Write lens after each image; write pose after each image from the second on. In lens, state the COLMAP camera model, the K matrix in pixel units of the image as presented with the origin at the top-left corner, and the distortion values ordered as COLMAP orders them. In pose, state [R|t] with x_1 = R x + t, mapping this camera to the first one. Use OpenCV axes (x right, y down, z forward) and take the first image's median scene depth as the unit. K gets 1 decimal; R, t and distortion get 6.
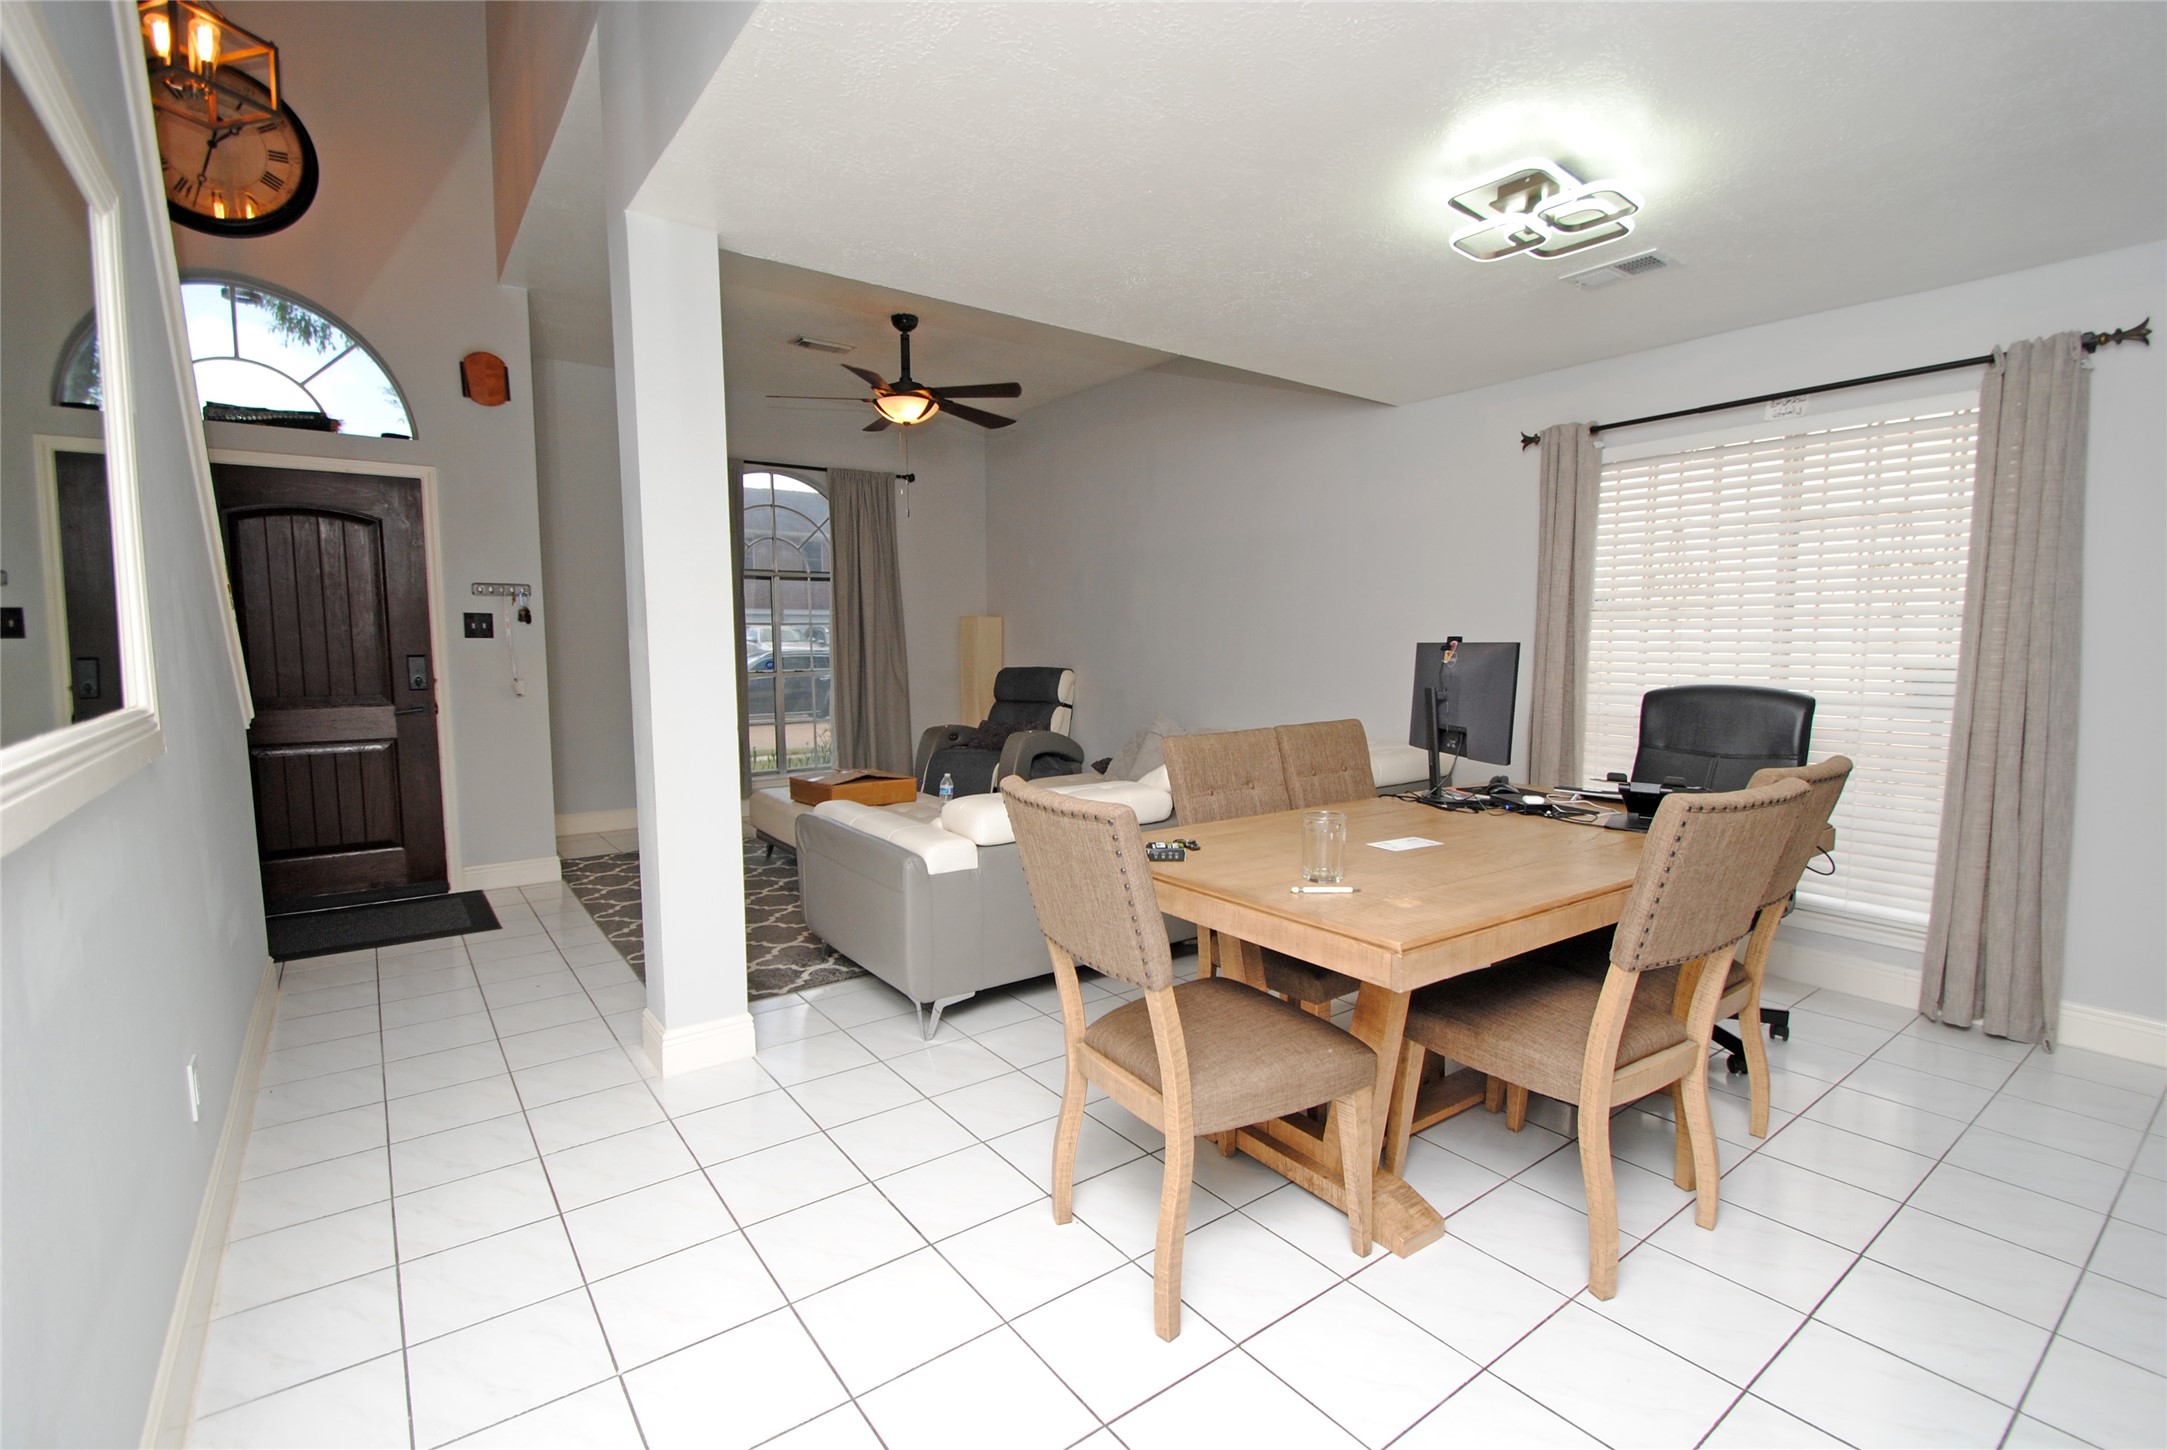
lens RADIAL K [[972.8, 0, 1101.7], [0, 972.8, 714.4], [0, 0, 1]] dist [-0.002504, -0.009130]
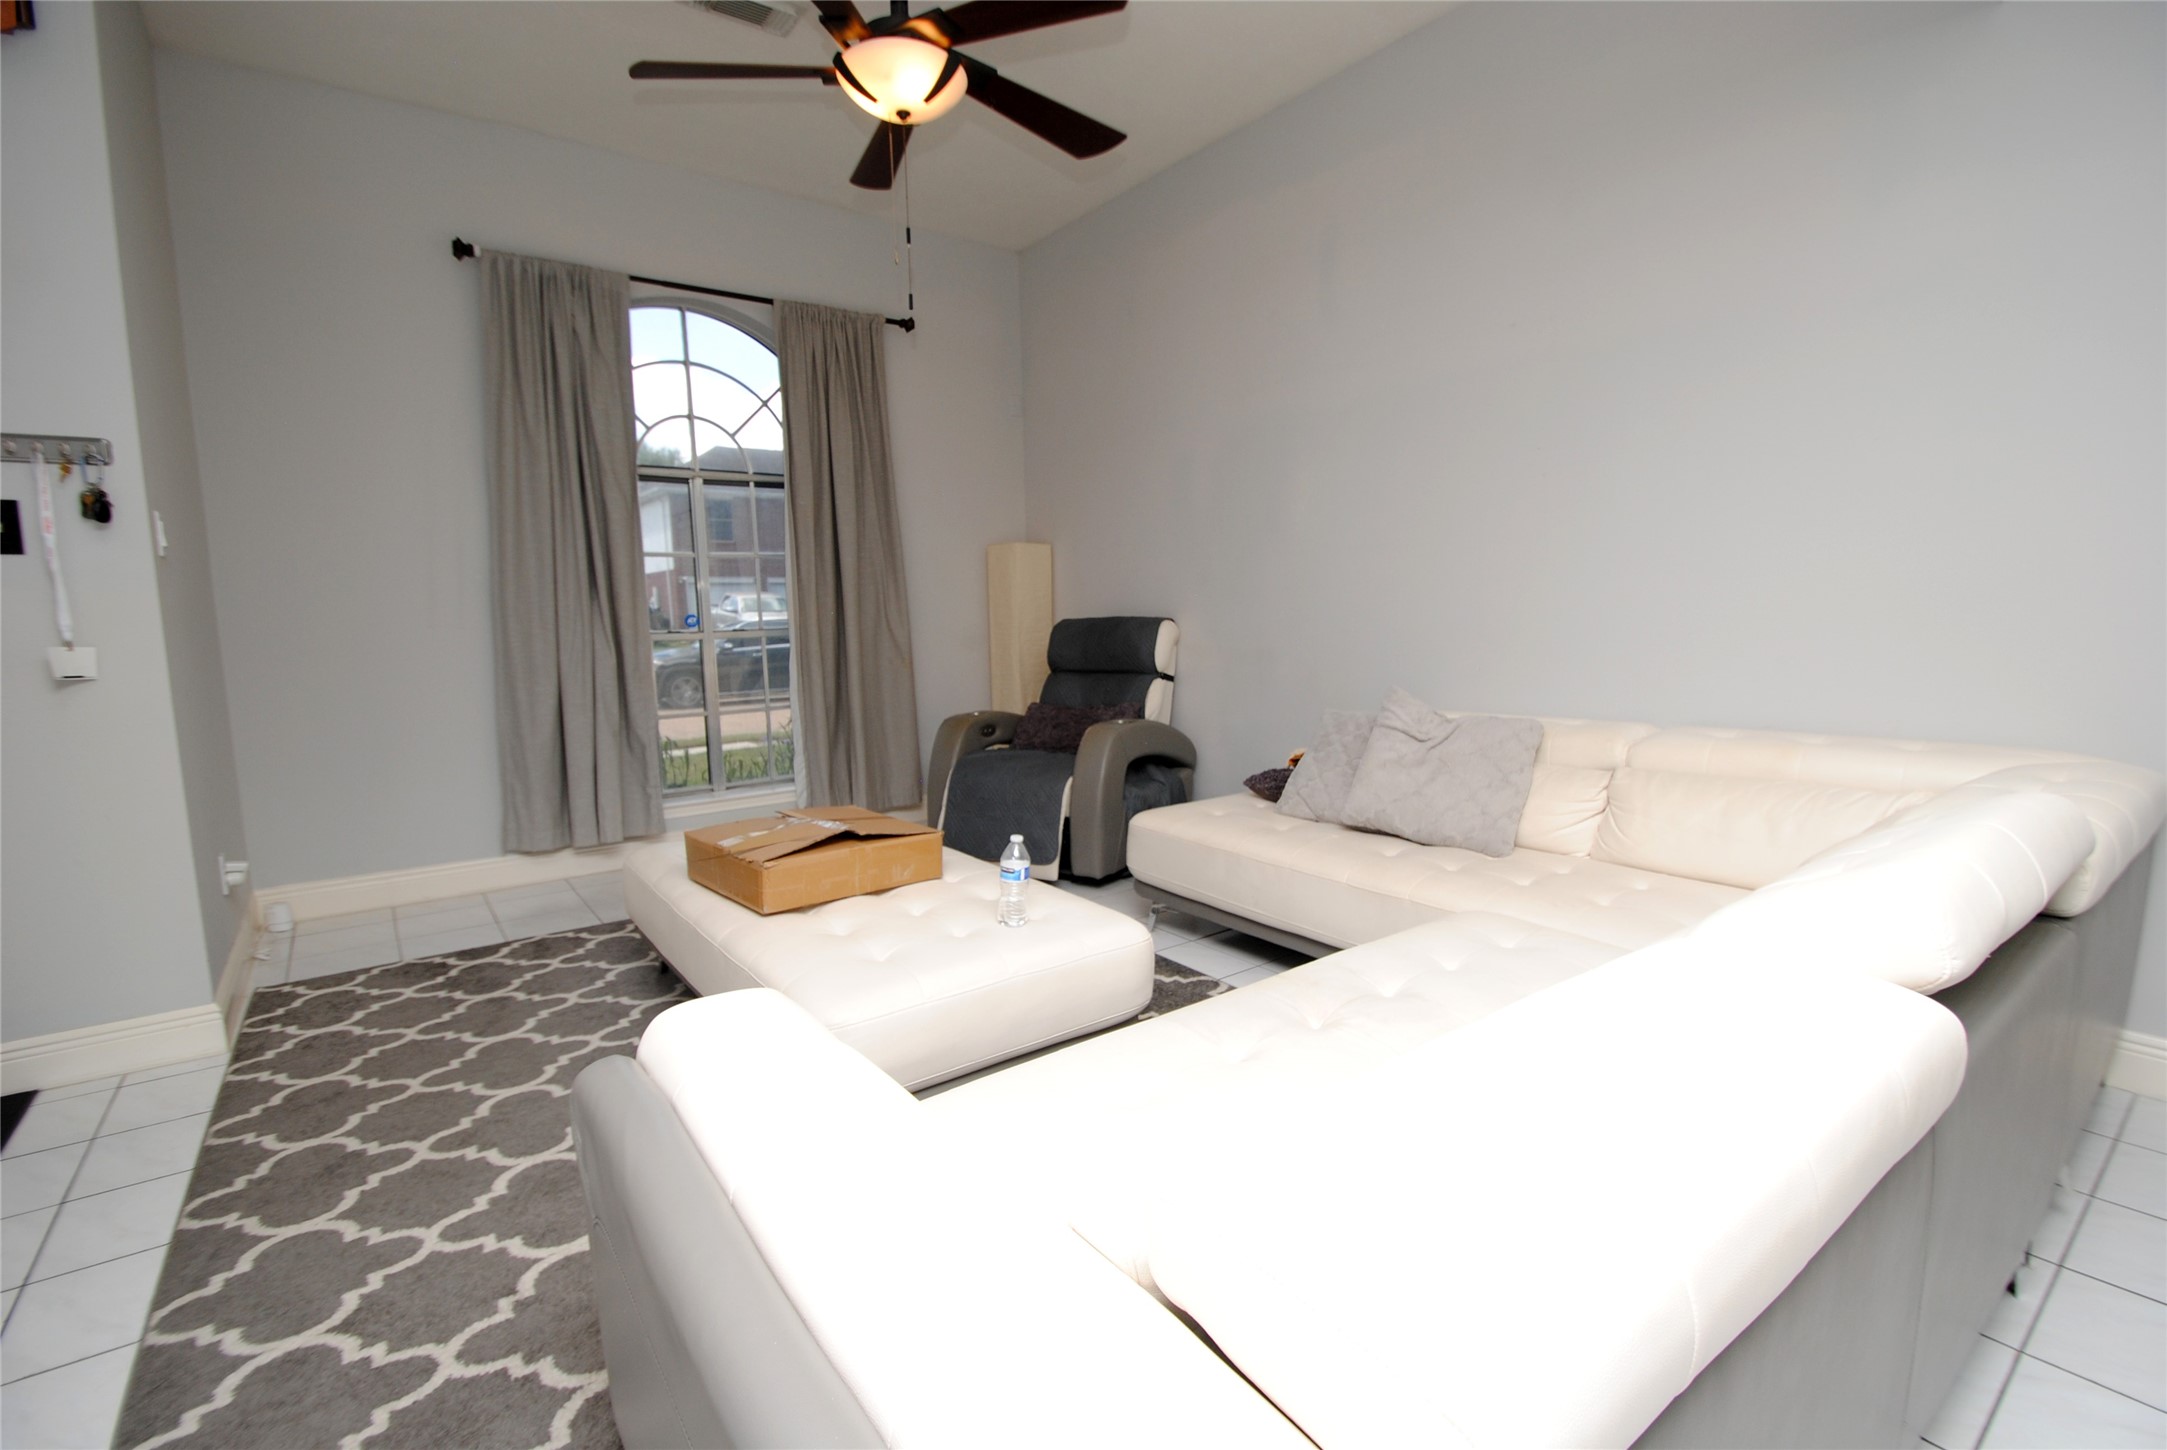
lens RADIAL K [[972.8, 0, 1105.0], [0, 972.8, 724.9], [0, 0, 1]] dist [-0.002504, -0.009130]
pose [[0.999819, -0.018009, 0.006097, -0.080625], [0.017735, 0.998940, 0.042467, -0.005438], [-0.006855, -0.042351, 0.999079, 0.373179]]
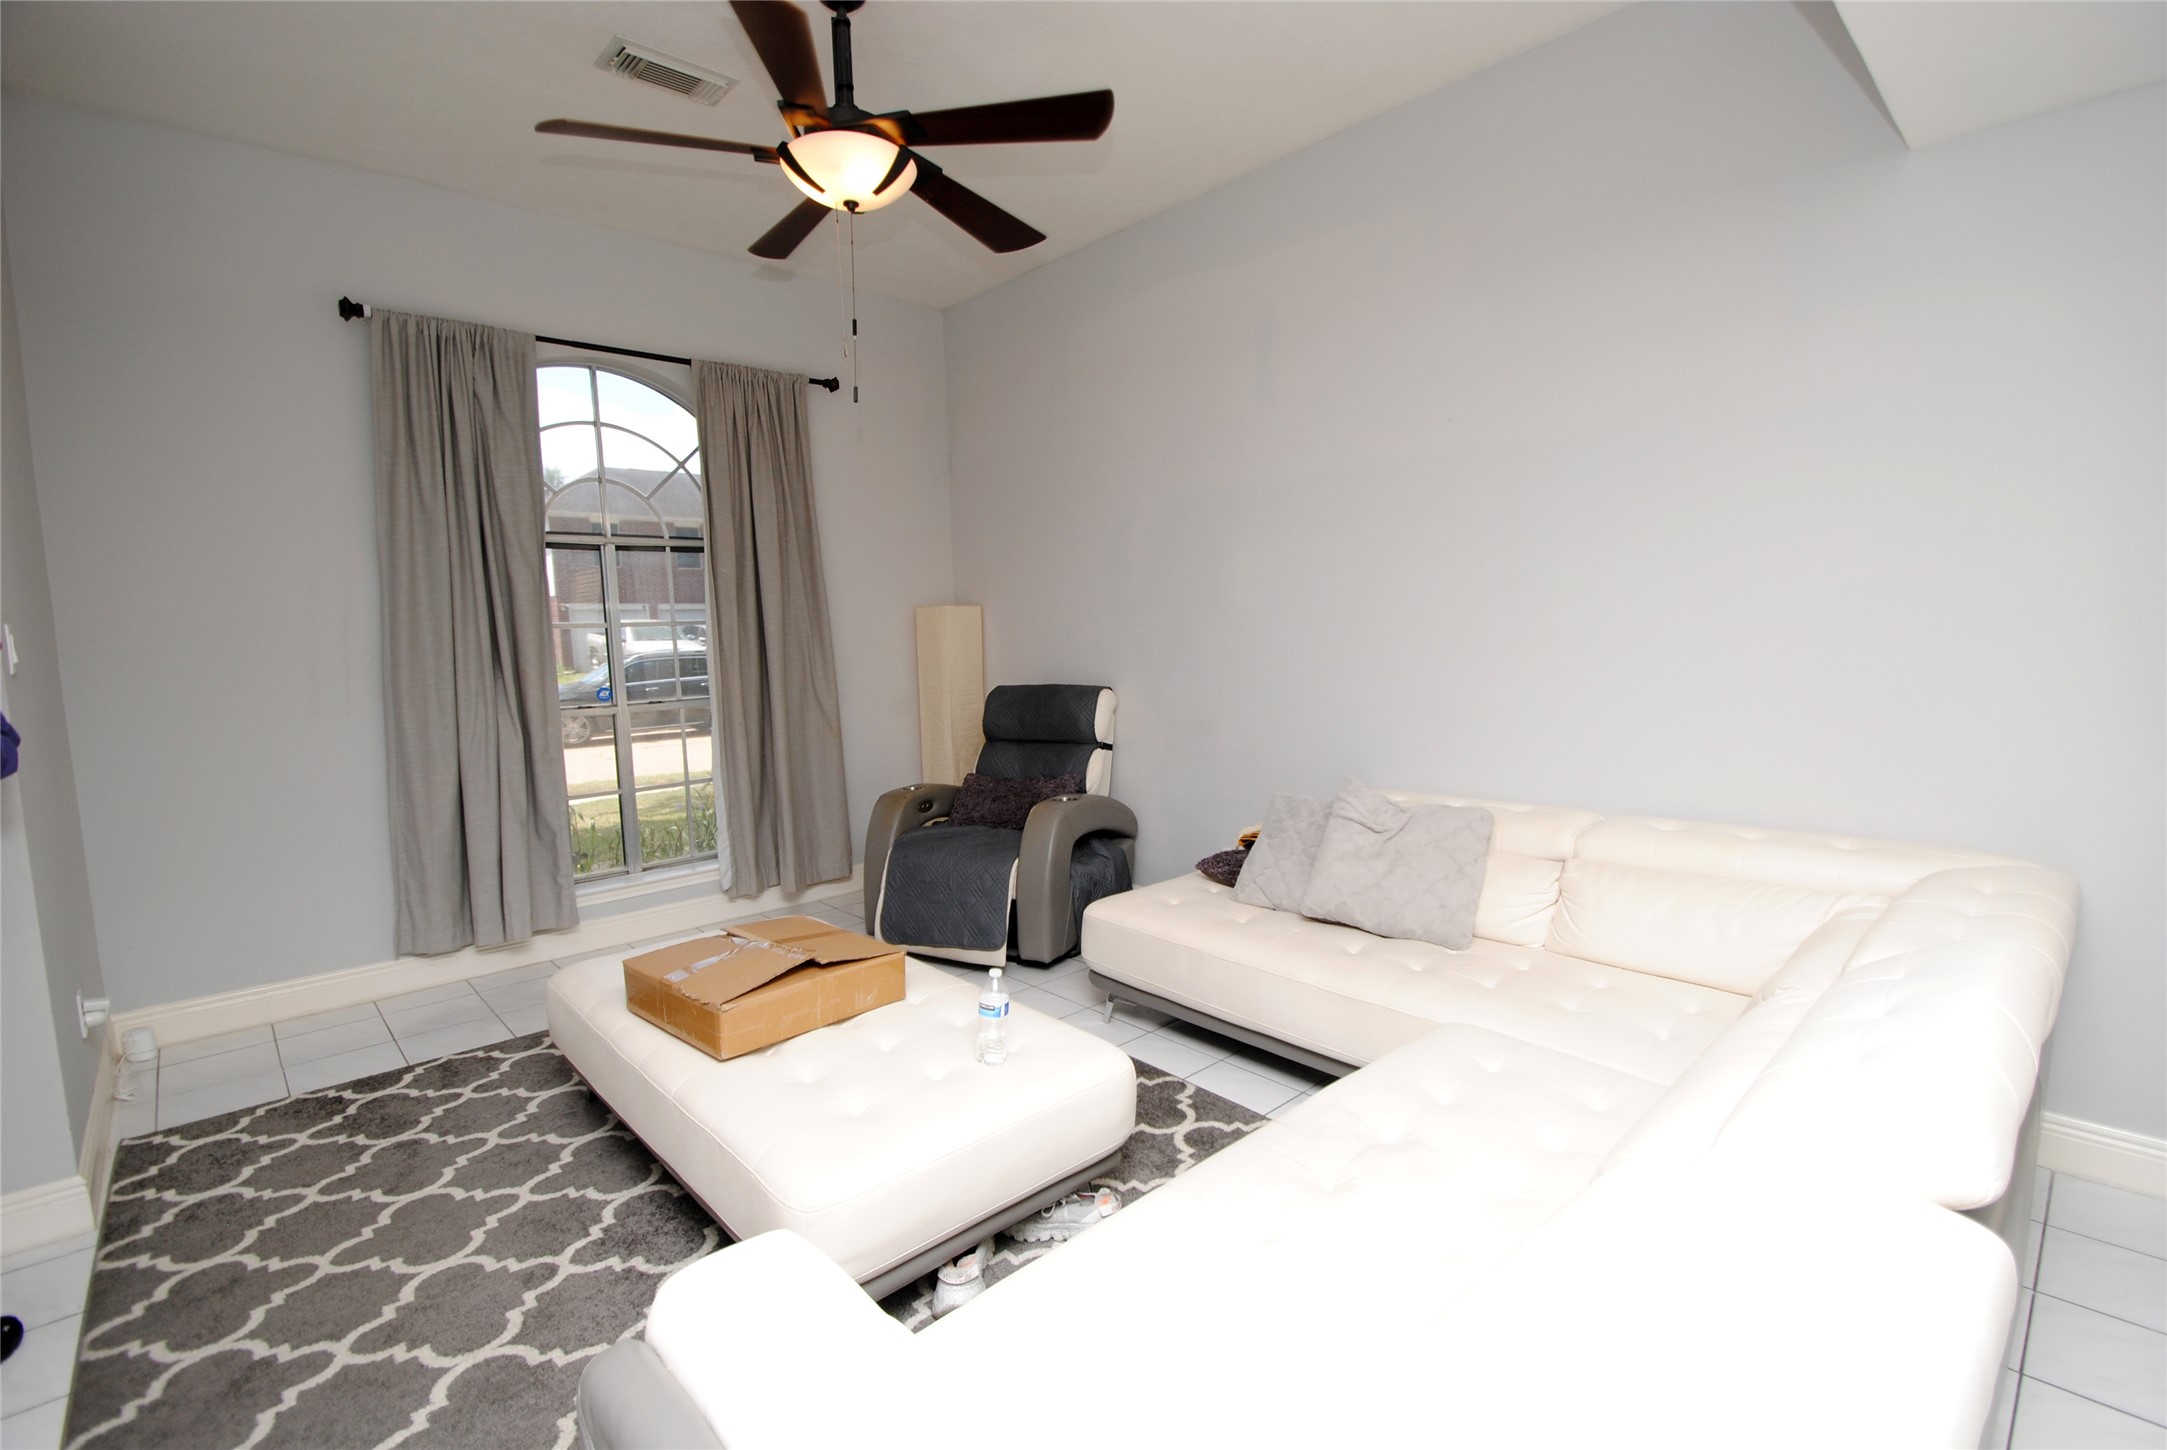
lens RADIAL K [[972.8, 0, 1105.5], [0, 972.8, 725.1], [0, 0, 1]] dist [-0.002504, -0.009130]
pose [[0.993702, -0.033759, 0.106849, -0.102818], [0.031198, 0.999187, 0.025548, -0.038462], [-0.107625, -0.022054, 0.993947, 0.382749]]
